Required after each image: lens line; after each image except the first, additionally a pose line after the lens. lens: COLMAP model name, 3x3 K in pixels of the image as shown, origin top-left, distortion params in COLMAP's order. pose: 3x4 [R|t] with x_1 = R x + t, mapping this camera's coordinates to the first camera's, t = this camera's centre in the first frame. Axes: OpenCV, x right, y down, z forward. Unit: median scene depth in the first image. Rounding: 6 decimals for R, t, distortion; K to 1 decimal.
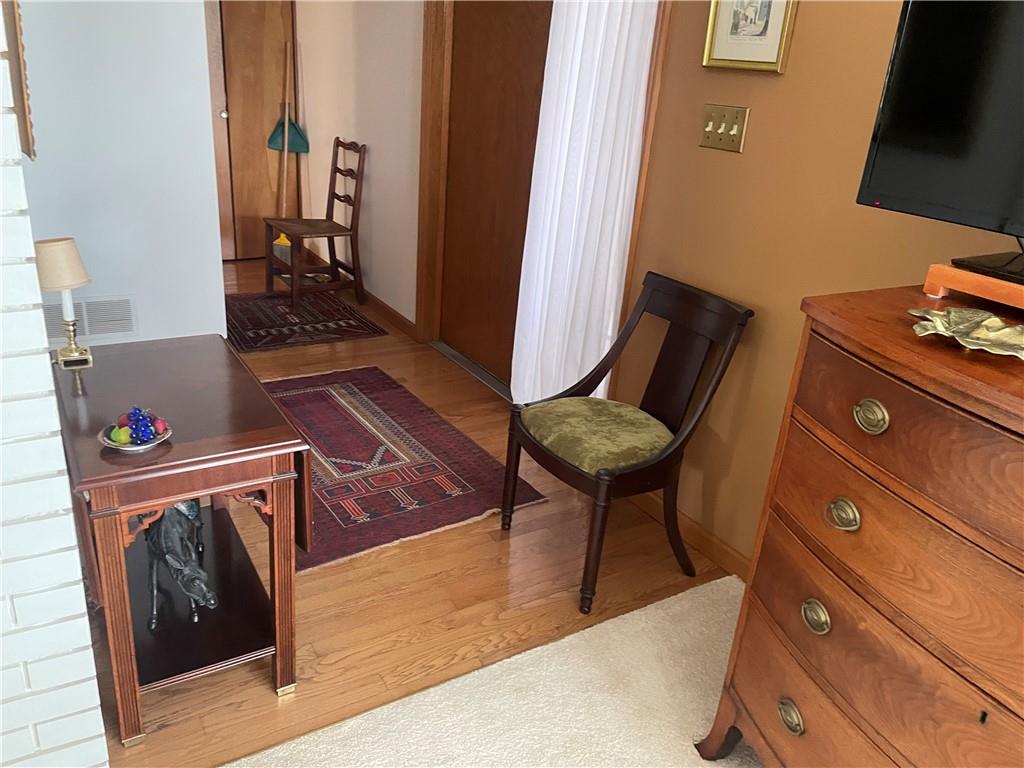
lens RADIAL K [[784.9, 0, 503.2], [0, 784.9, 395.2], [0, 0, 1]] dist [0.067457, -0.088876]
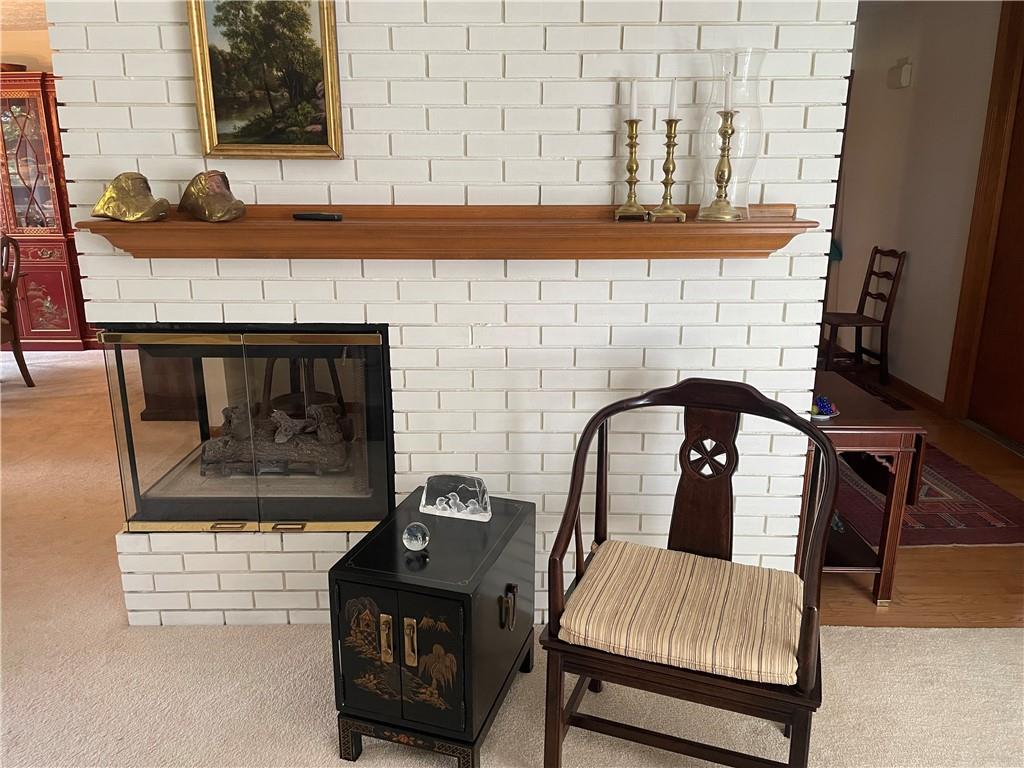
lens RADIAL K [[784.9, 0, 514.3], [0, 784.9, 377.3], [0, 0, 1]] dist [0.067457, -0.088876]
pose [[0.855092, 0.069601, -0.513783, -0.056129], [-0.149868, 0.981828, -0.116420, 0.100979], [0.496344, 0.176549, 0.849984, -0.286910]]
